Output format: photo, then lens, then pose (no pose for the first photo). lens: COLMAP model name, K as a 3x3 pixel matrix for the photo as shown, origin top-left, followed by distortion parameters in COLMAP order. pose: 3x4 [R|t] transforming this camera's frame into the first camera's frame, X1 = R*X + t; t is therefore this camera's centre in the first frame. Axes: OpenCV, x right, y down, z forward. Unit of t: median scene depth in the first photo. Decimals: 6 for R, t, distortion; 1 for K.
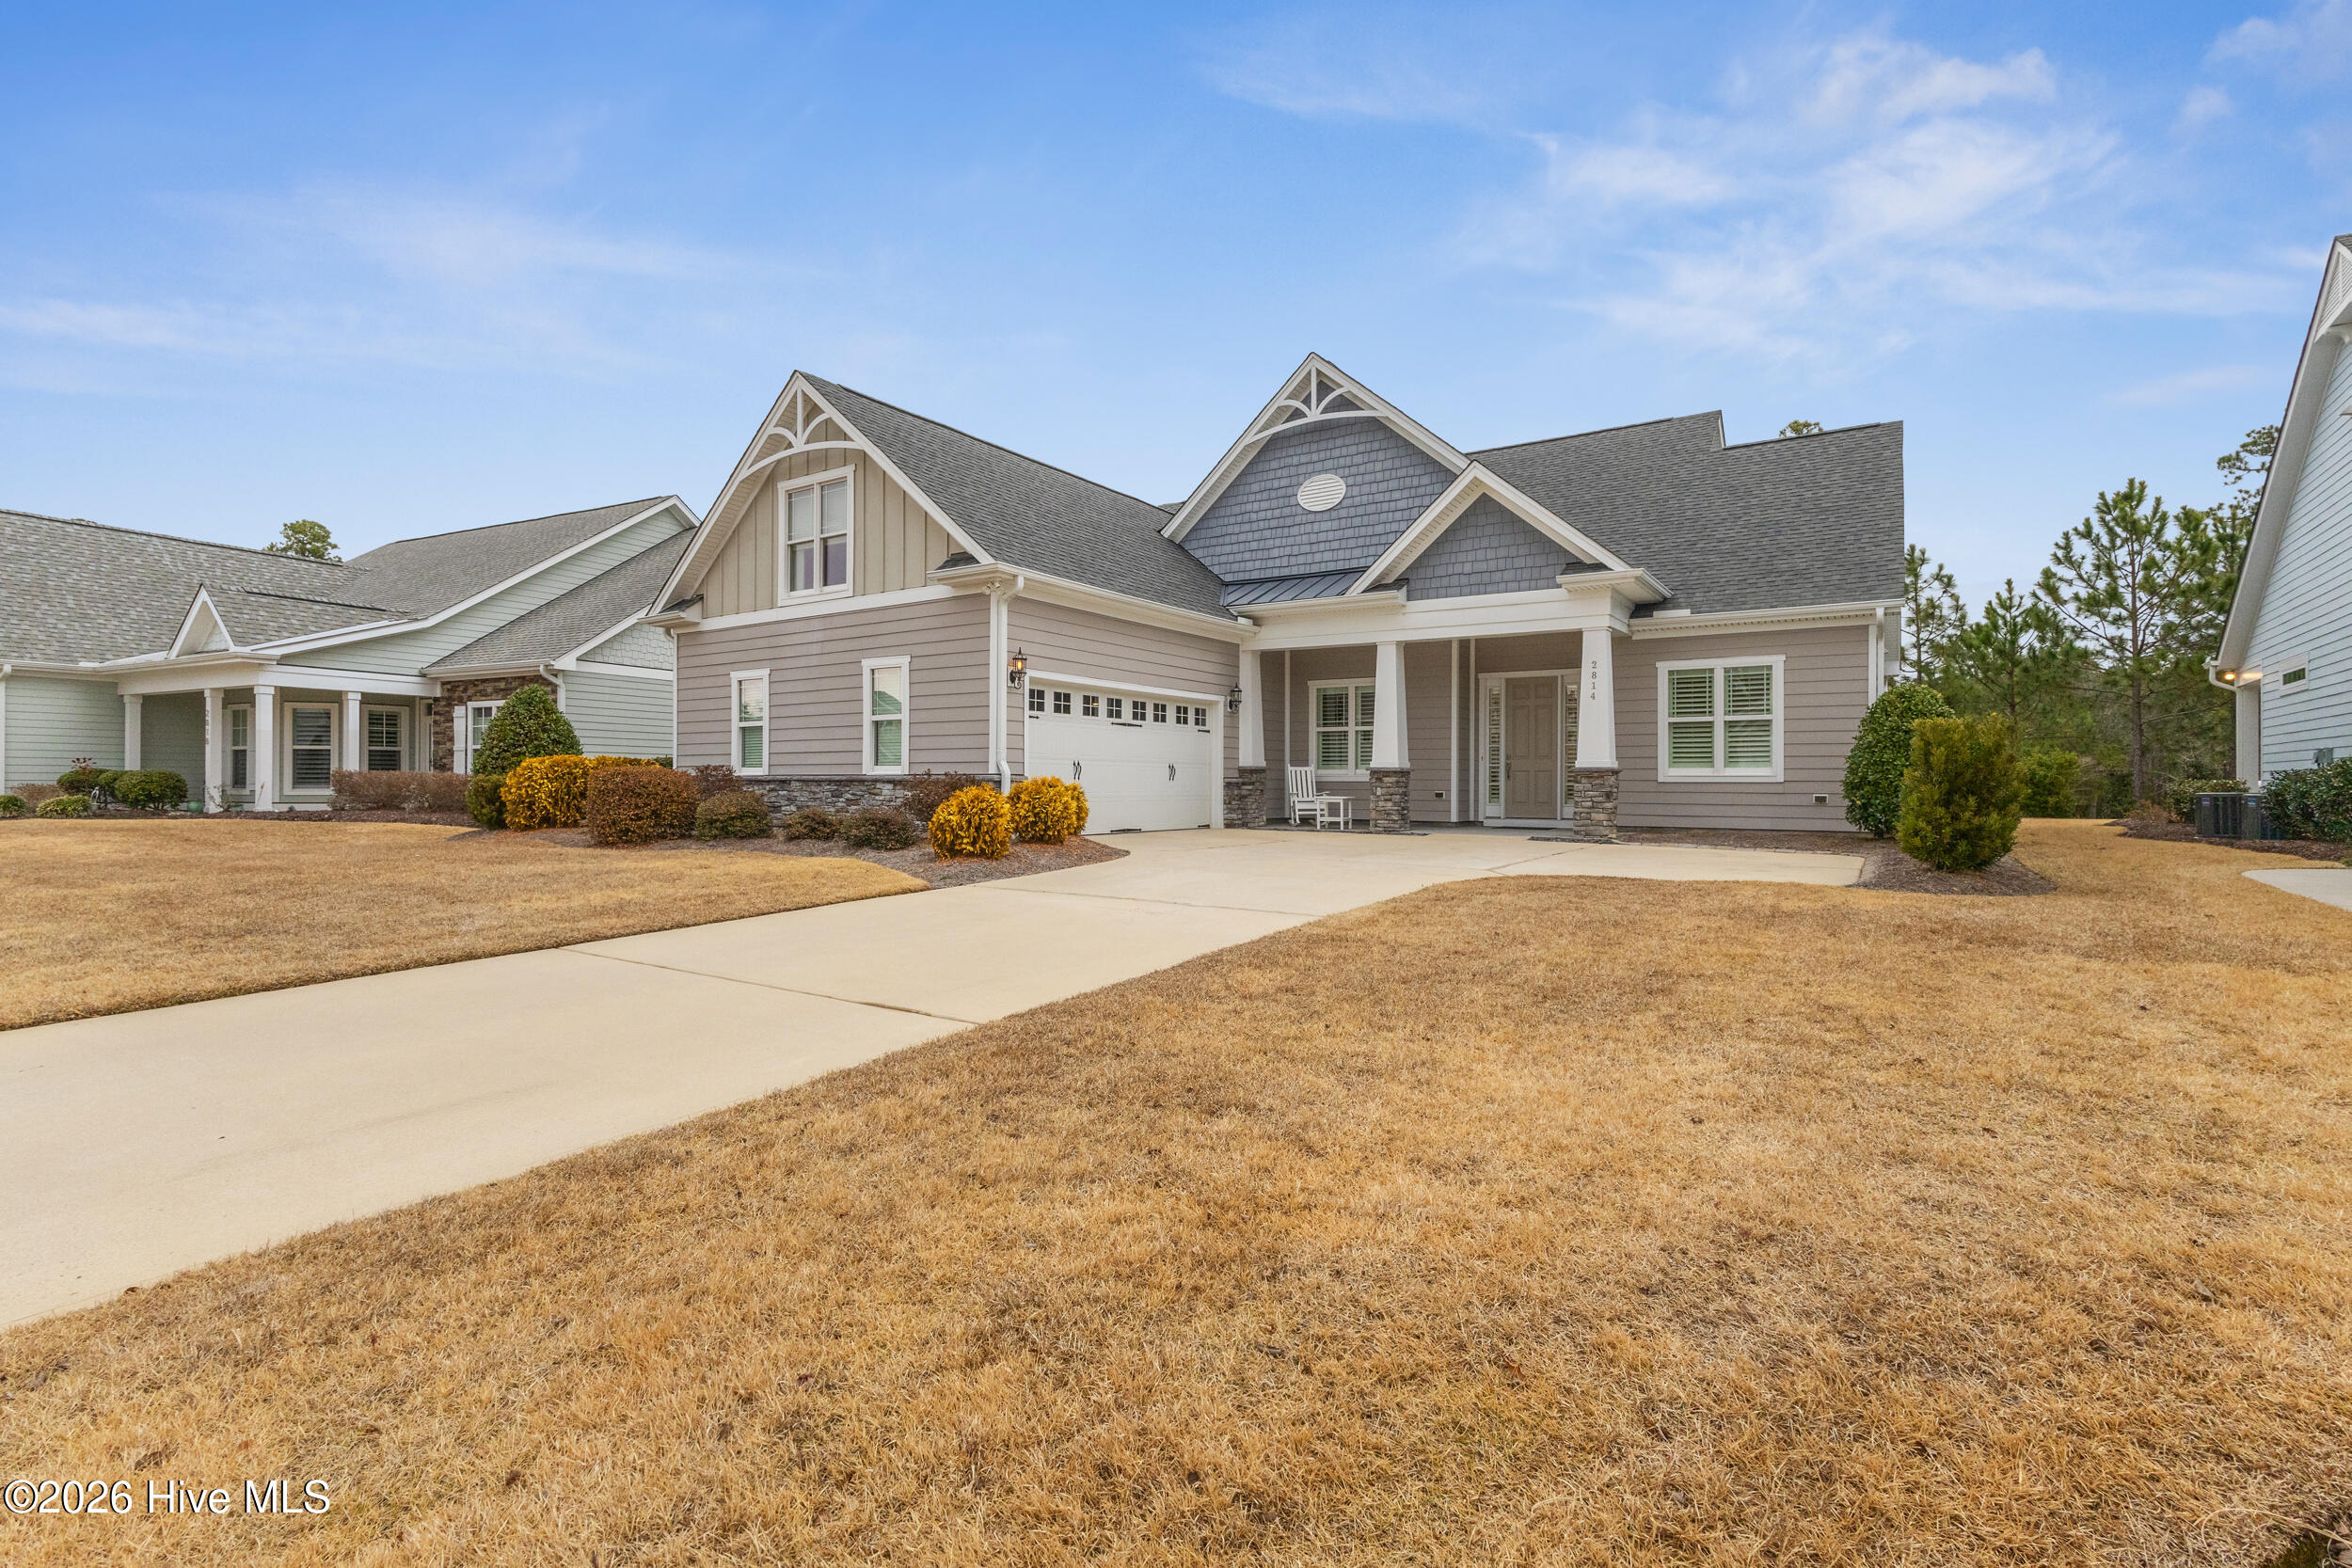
lens RADIAL K [[1096.9, 0, 1177.2], [0, 1096.9, 781.8], [0, 0, 1]] dist [-0.000451, 0.000209]
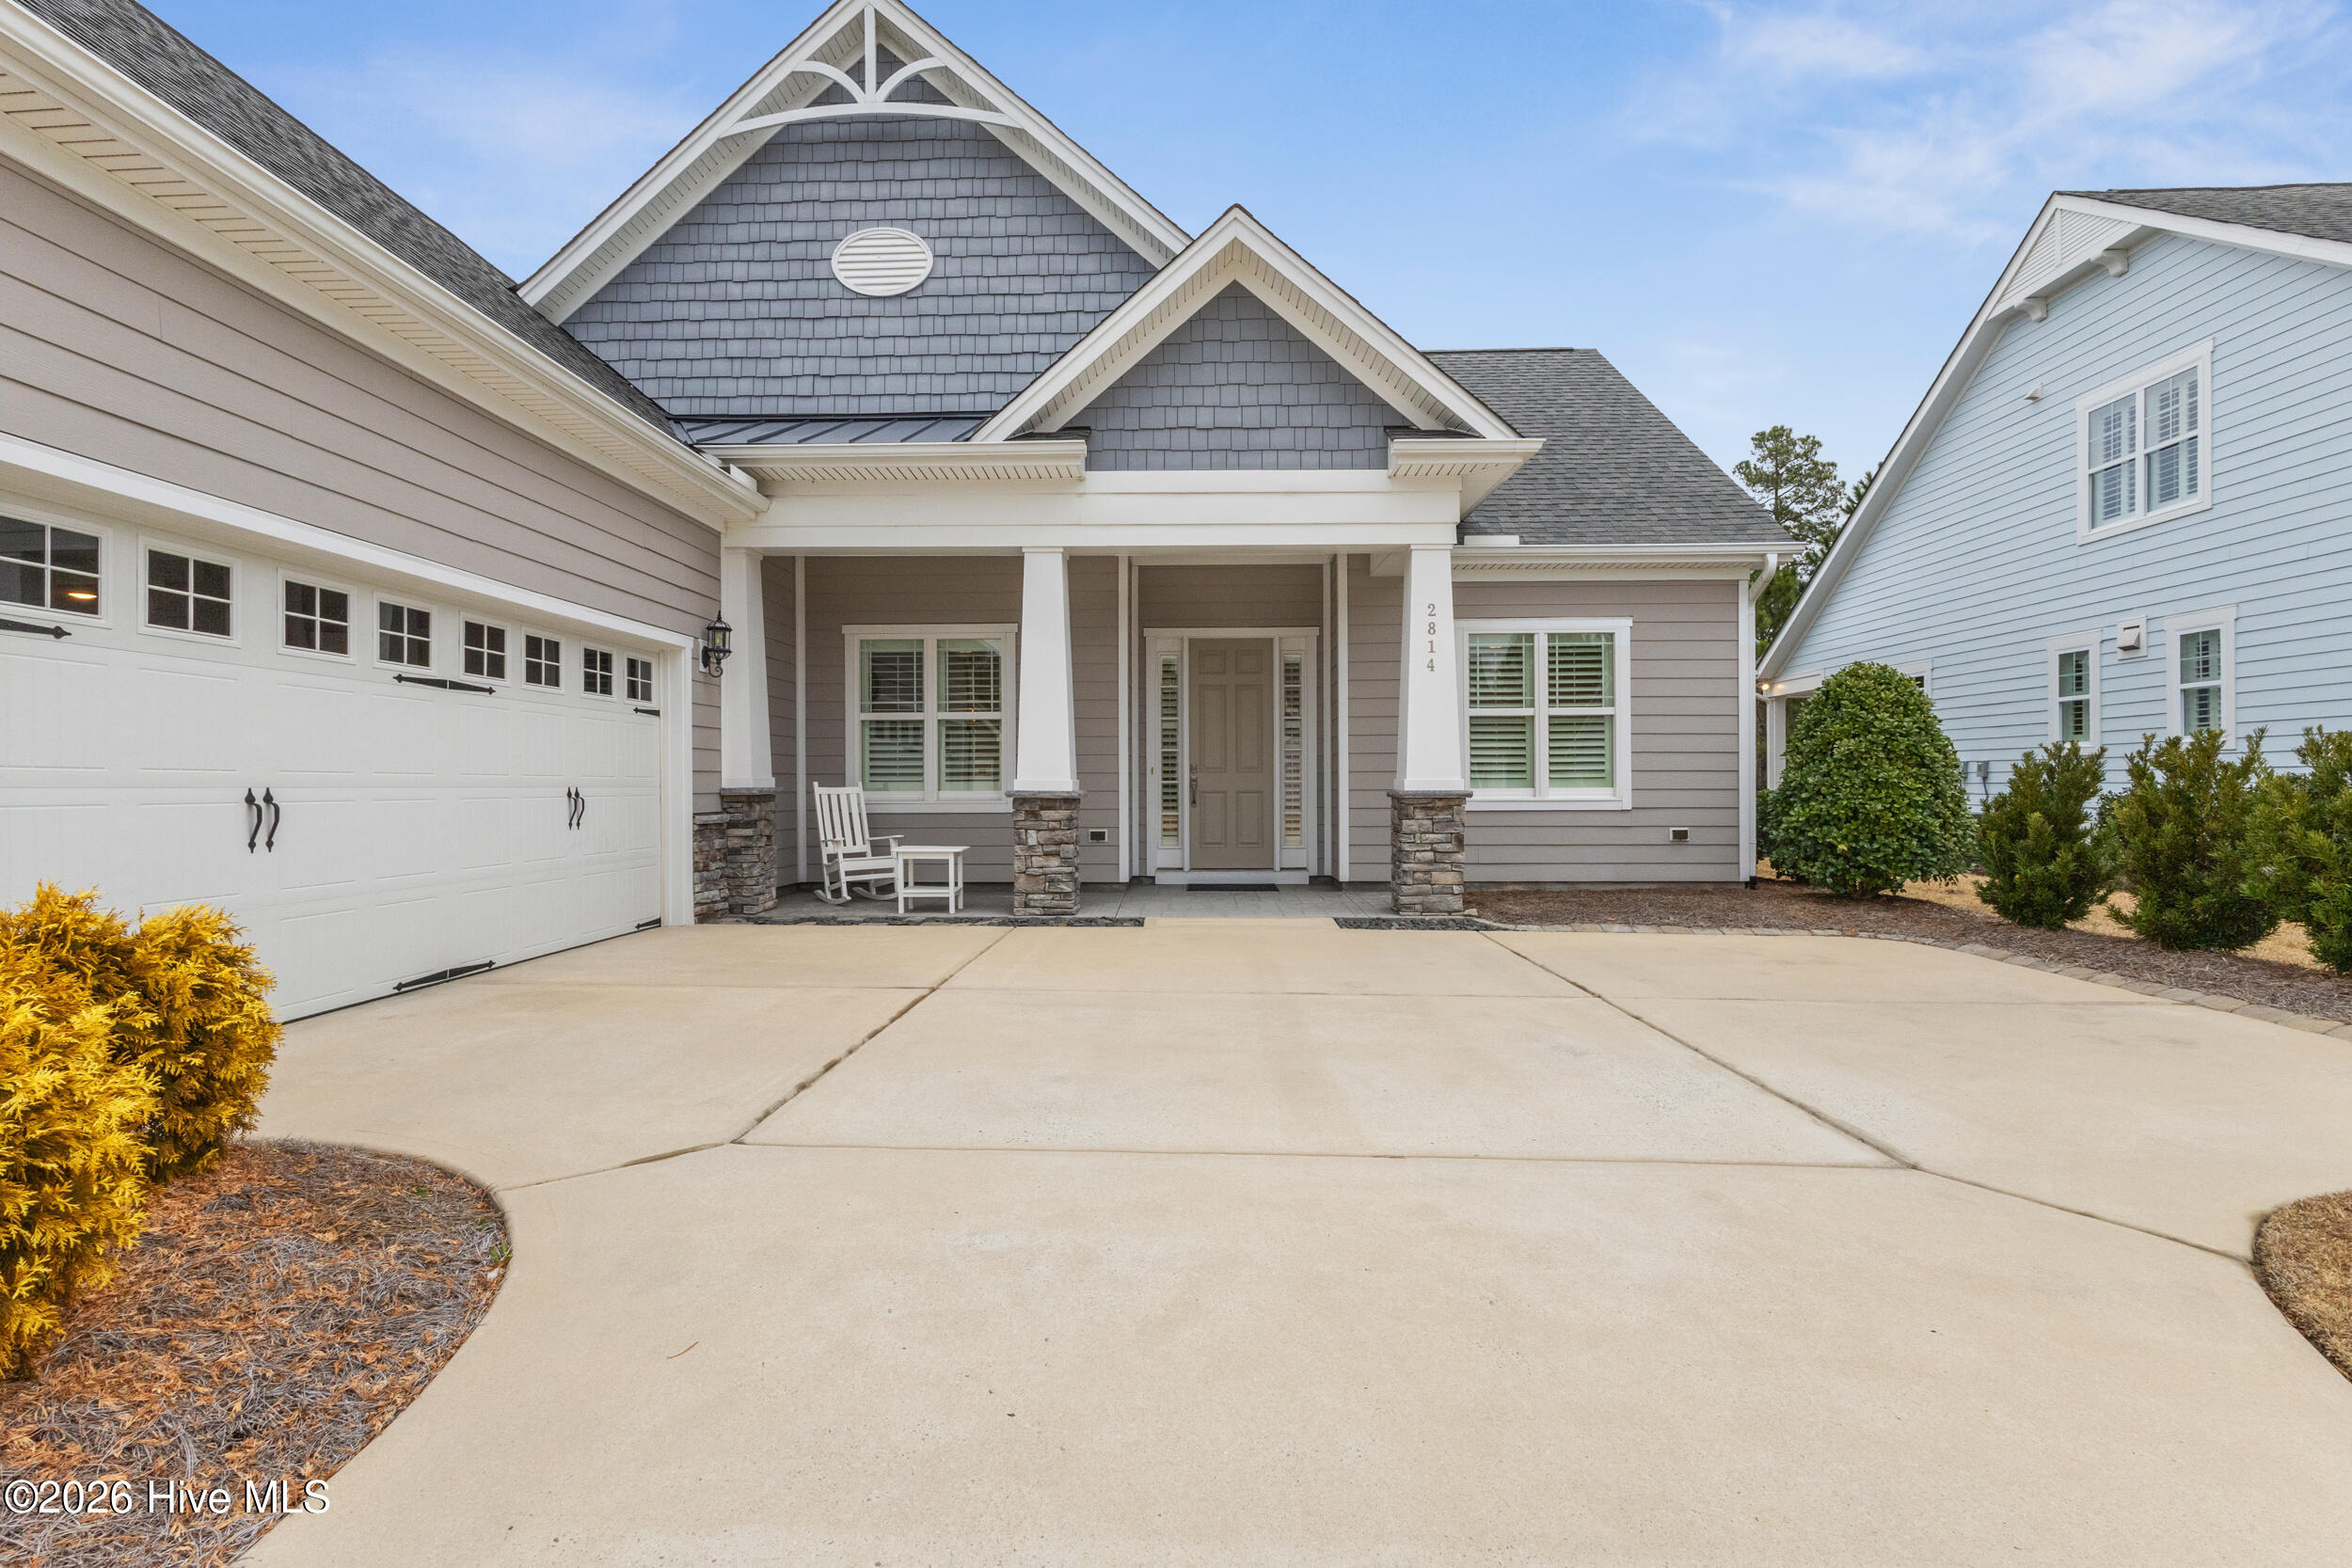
lens RADIAL K [[1096.9, 0, 1163.1], [0, 1096.9, 781.5], [0, 0, 1]] dist [-0.000451, 0.000209]
pose [[0.851212, -0.006261, 0.524785, -0.030861], [0.006371, 0.999978, 0.001596, -0.016904], [-0.524784, 0.001985, 0.851233, 0.501264]]
